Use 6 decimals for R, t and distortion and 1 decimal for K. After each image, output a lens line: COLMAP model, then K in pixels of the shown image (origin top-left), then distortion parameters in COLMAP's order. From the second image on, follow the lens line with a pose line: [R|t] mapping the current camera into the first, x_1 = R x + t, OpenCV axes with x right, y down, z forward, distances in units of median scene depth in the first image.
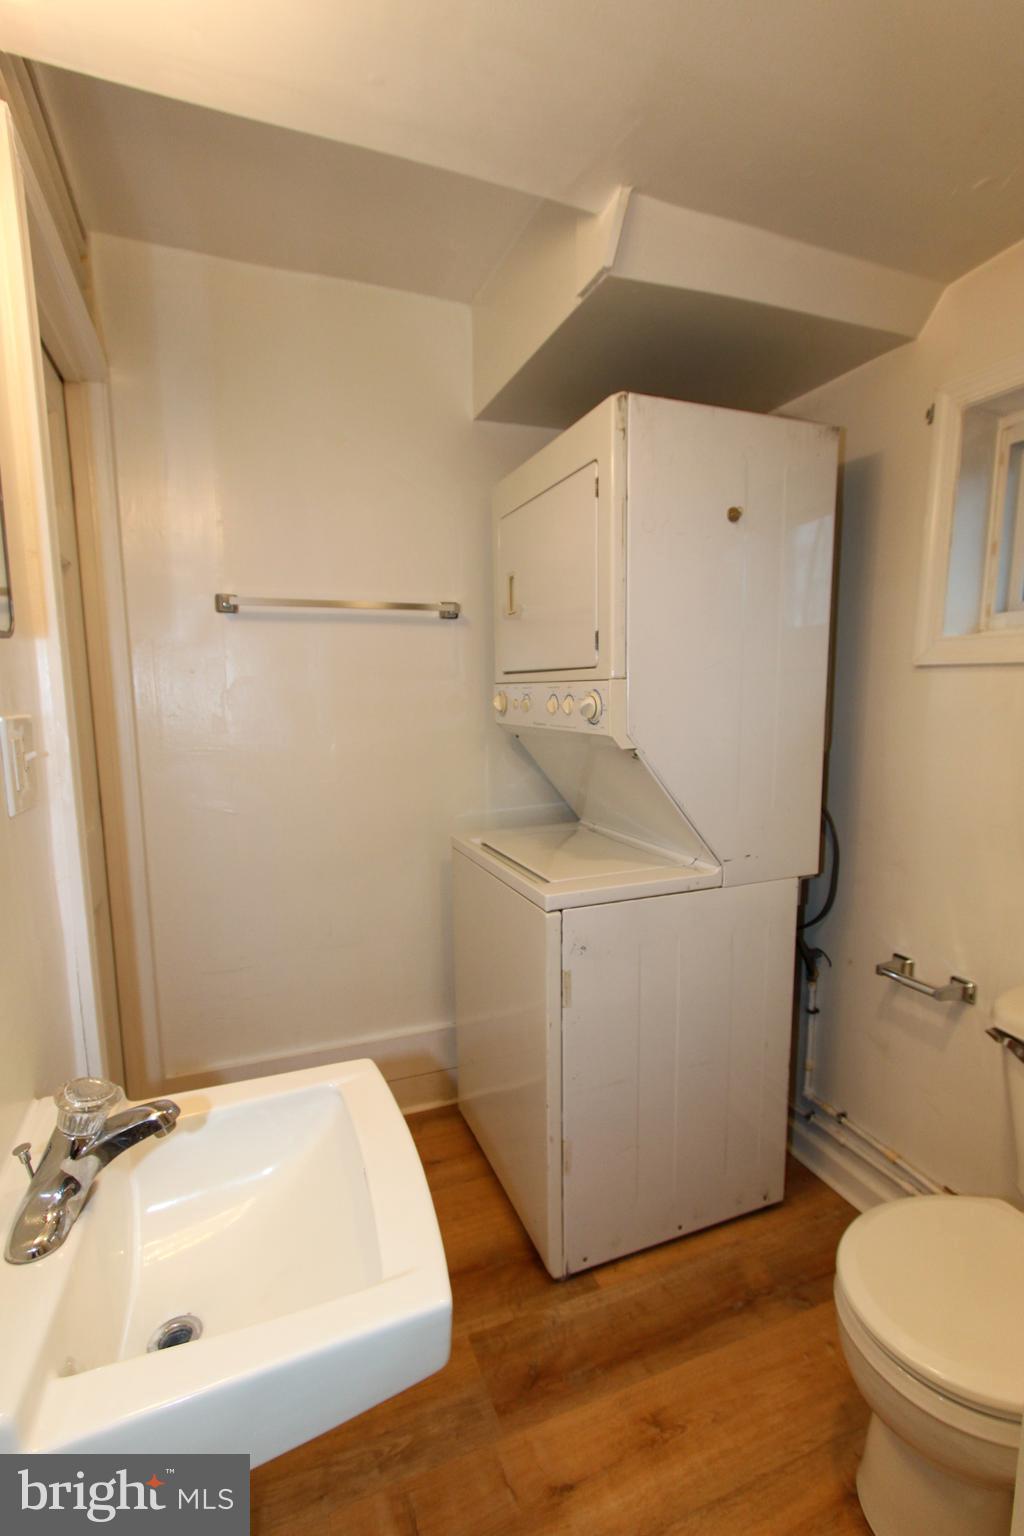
lens RADIAL K [[706.0, 0, 504.2], [0, 706.0, 778.9], [0, 0, 1]] dist [-0.001746, 0.003270]
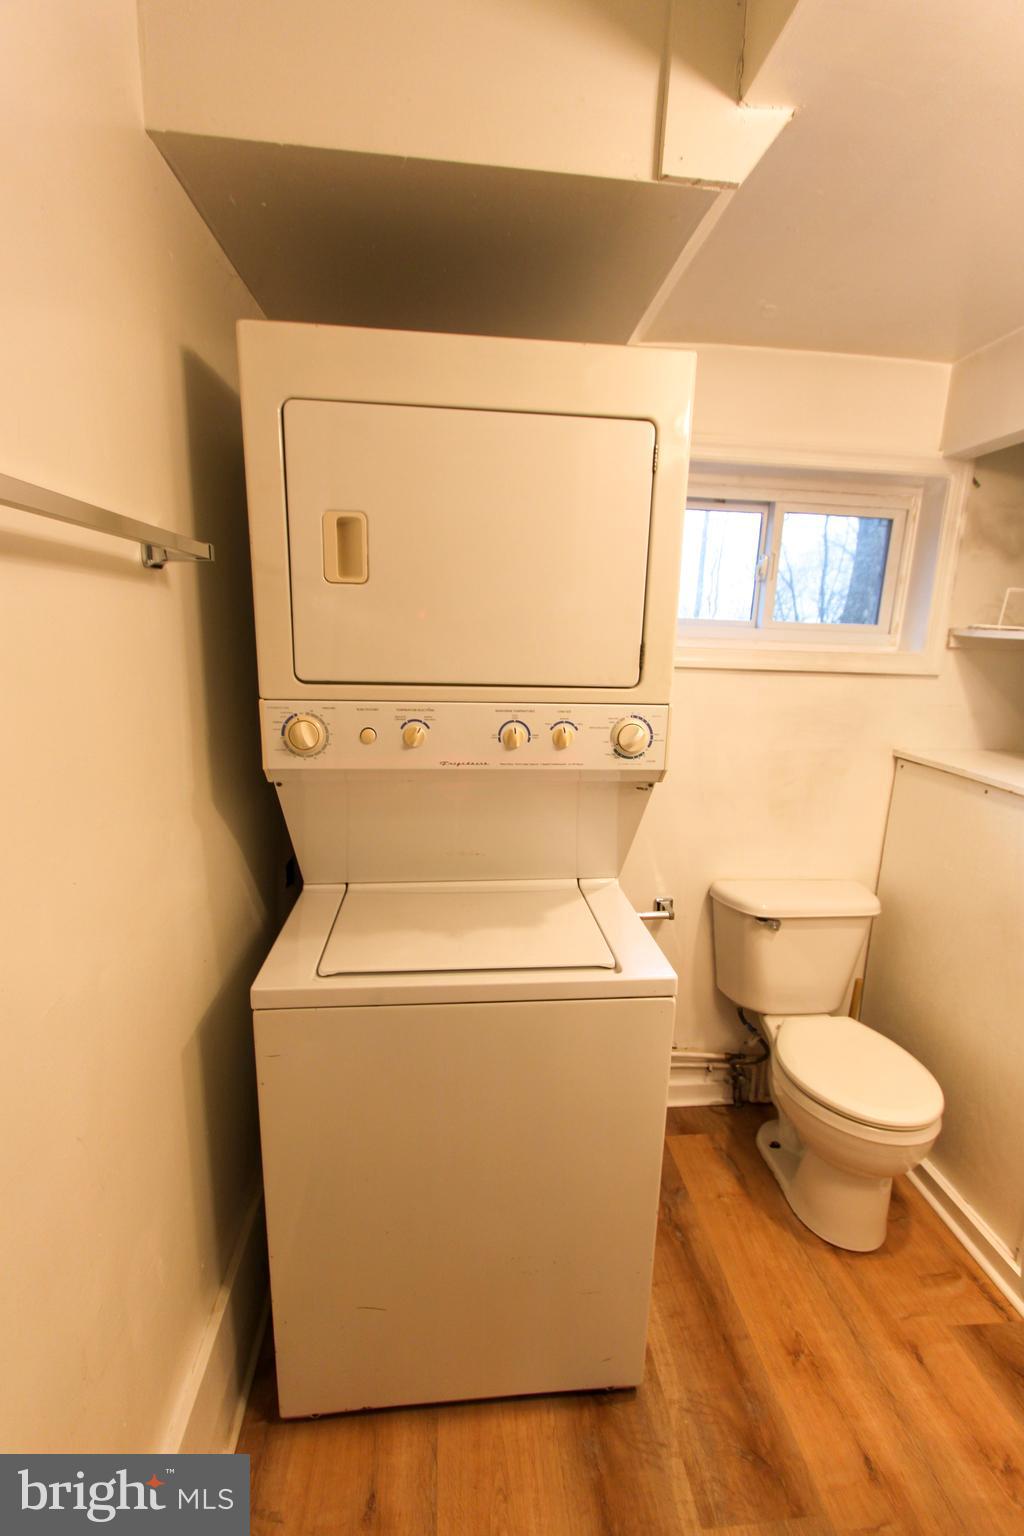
lens RADIAL K [[706.0, 0, 508.0], [0, 706.0, 772.5], [0, 0, 1]] dist [-0.001746, 0.003270]
pose [[0.261033, -0.176233, 0.949107, -0.753252], [0.083529, 0.983630, 0.159671, -0.221183], [-0.961709, 0.037598, 0.271481, 0.995999]]
